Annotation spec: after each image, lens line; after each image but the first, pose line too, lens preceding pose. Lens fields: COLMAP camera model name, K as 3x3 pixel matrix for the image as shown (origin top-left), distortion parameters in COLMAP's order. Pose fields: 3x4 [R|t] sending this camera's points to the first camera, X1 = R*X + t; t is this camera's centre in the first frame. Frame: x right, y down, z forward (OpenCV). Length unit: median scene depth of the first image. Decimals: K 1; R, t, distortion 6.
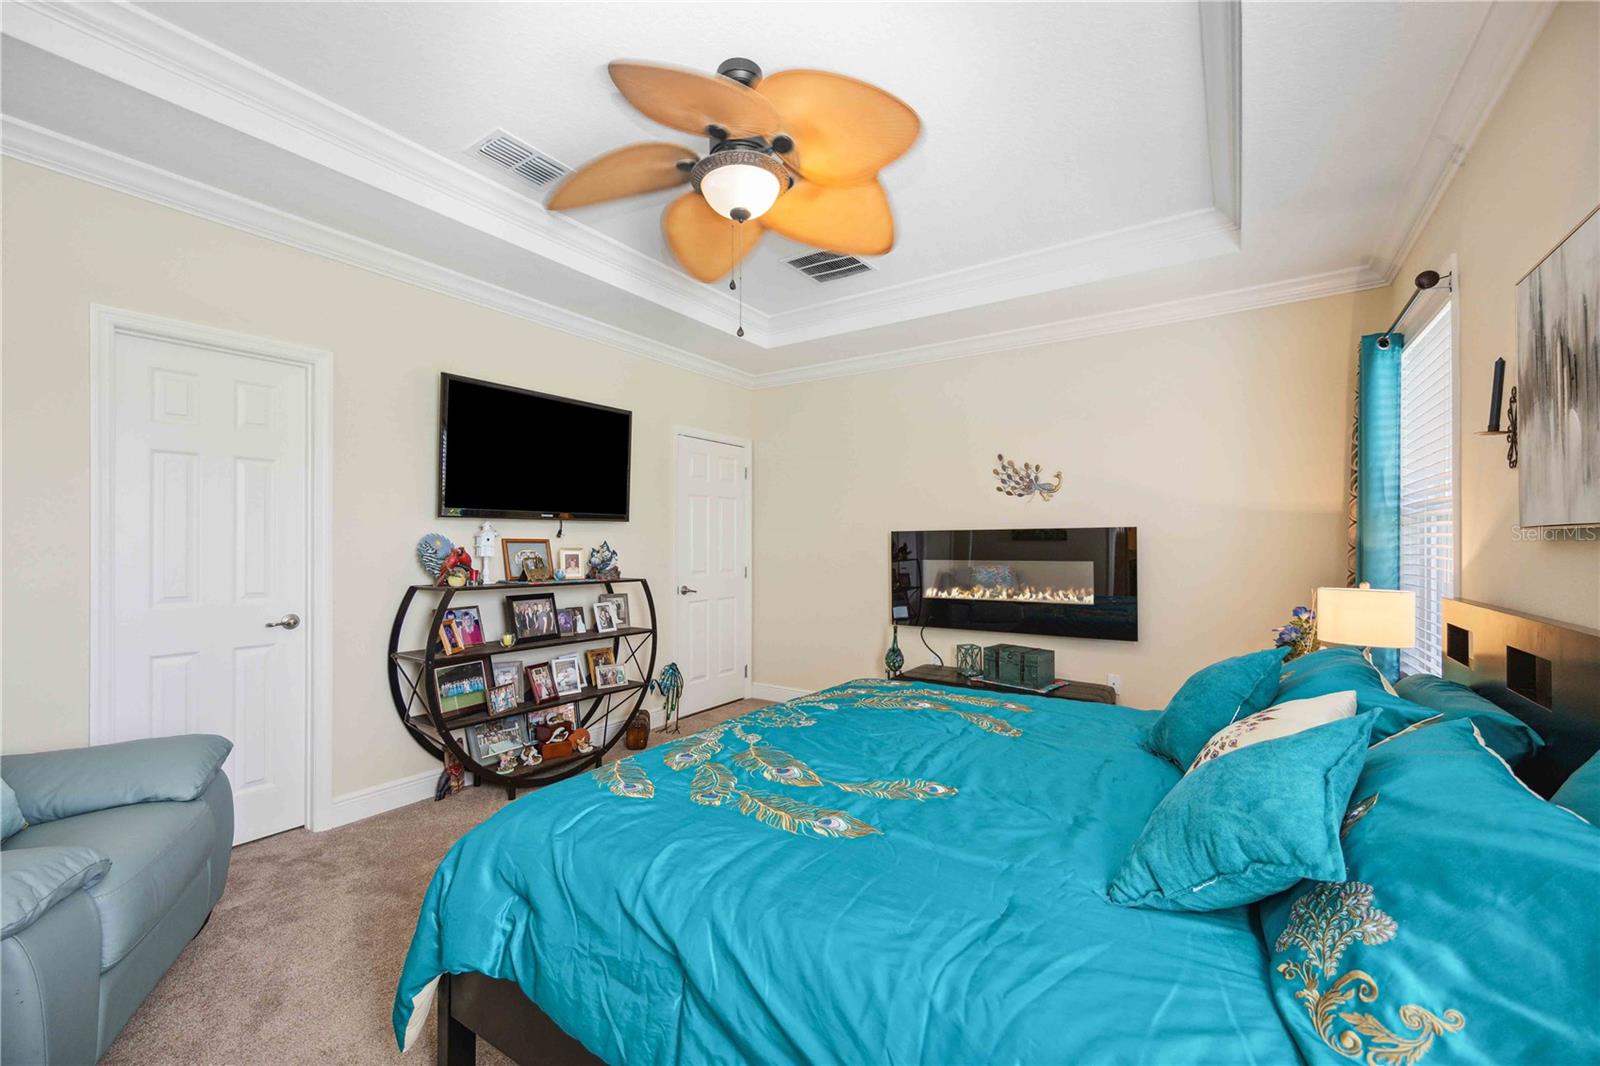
lens RADIAL K [[656.2, 0, 798.2], [0, 656.2, 541.7], [0, 0, 1]] dist [-0.001368, 0.000565]
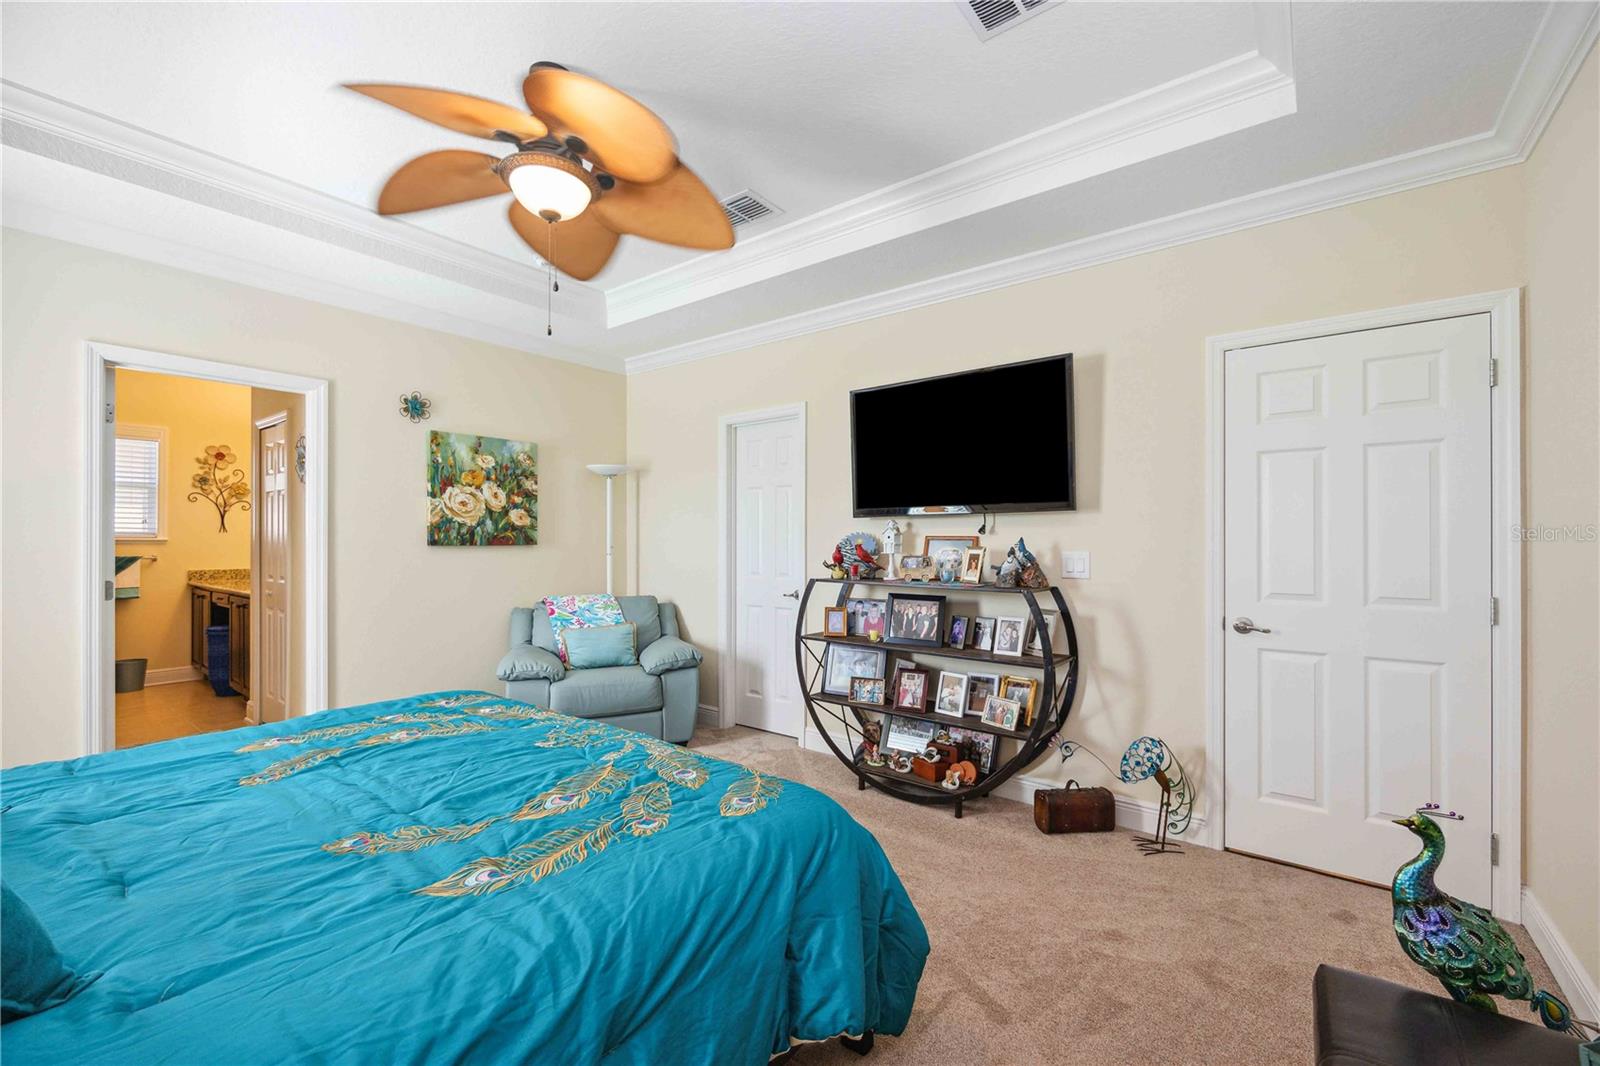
lens RADIAL K [[656.2, 0, 766.8], [0, 656.2, 534.3], [0, 0, 1]] dist [-0.001368, 0.000565]
pose [[-0.092084, -0.002125, -0.995749, 0.546378], [0.004895, 0.999985, -0.002586, -0.005870], [0.995739, -0.005112, -0.092072, 0.850525]]
